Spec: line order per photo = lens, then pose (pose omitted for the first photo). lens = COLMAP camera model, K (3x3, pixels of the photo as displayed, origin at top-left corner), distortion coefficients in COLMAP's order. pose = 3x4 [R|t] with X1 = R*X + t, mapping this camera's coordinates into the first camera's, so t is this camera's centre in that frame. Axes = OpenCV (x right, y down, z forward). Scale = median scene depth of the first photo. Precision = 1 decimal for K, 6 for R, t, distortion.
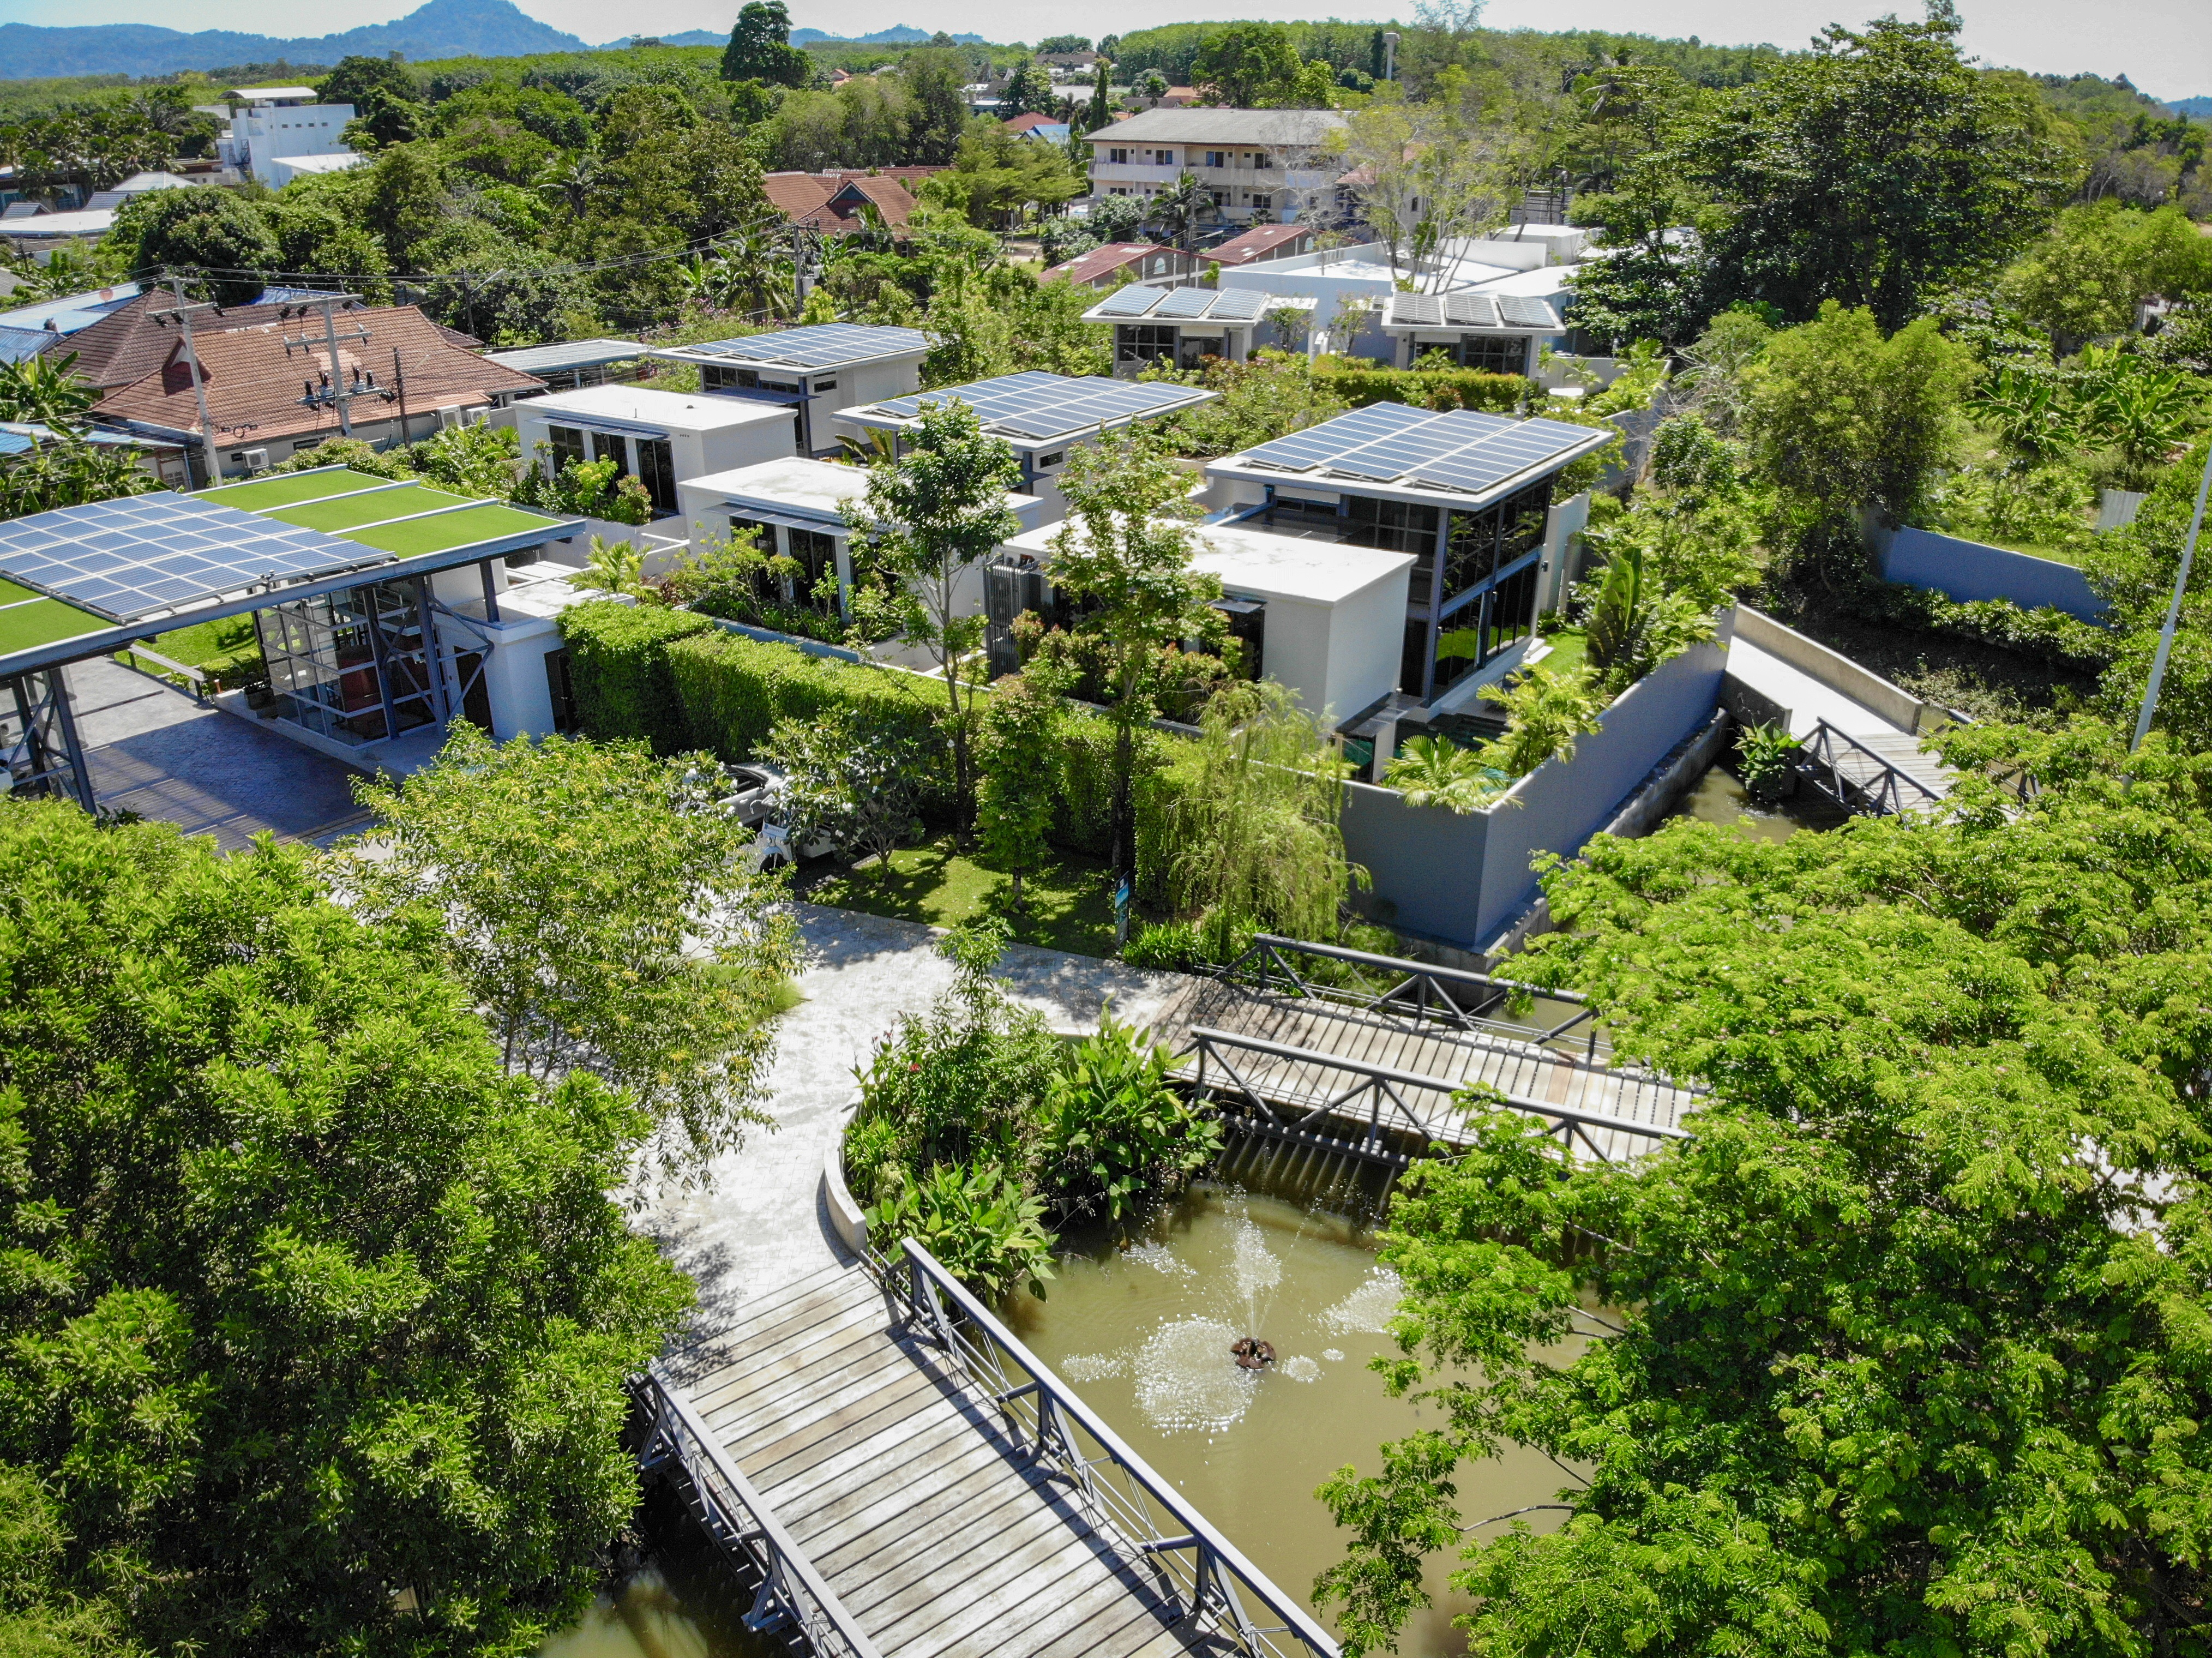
lens RADIAL K [[1666.1, 0, 1119.5], [0, 1666.1, 745.2], [0, 0, 1]] dist [0.138717, -0.431620]
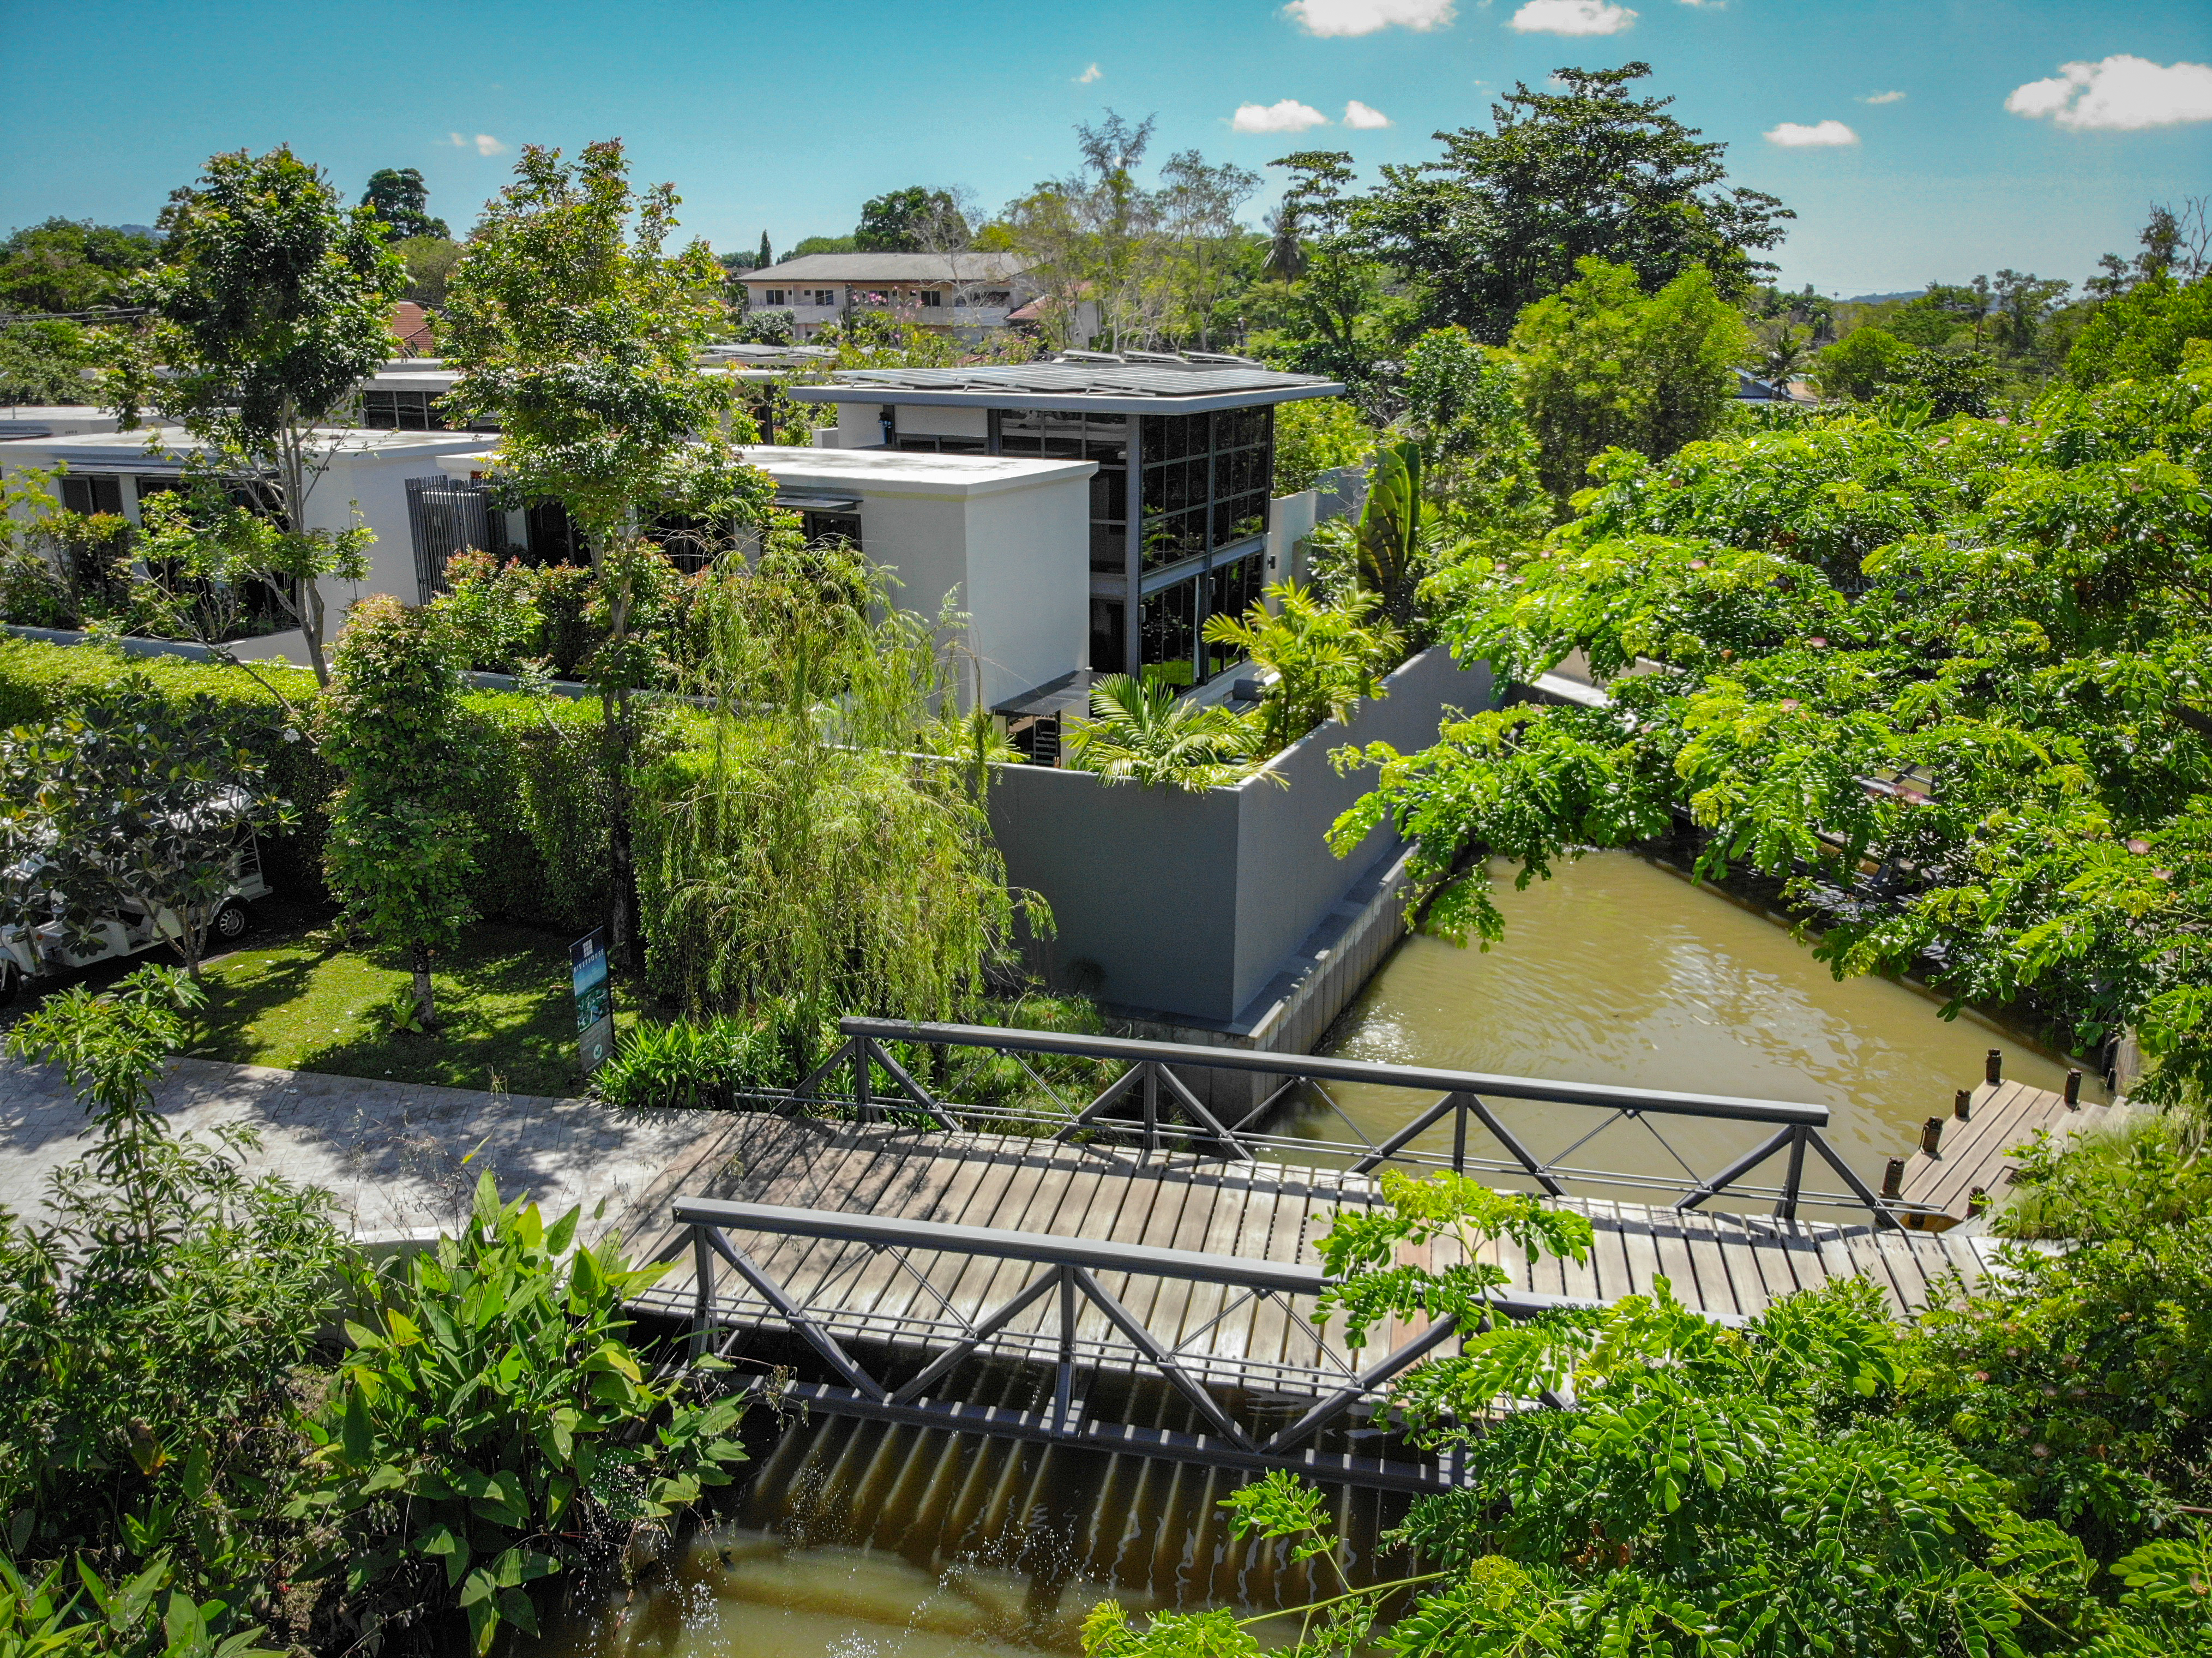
lens RADIAL K [[1666.1, 0, 1119.5], [0, 1666.1, 745.2], [0, 0, 1]] dist [0.138717, -0.431620]
pose [[0.984327, -0.054376, 0.167758, 0.085514], [0.073533, 0.991188, -0.110180, 0.093659], [-0.160289, 0.120789, 0.979652, 0.454119]]
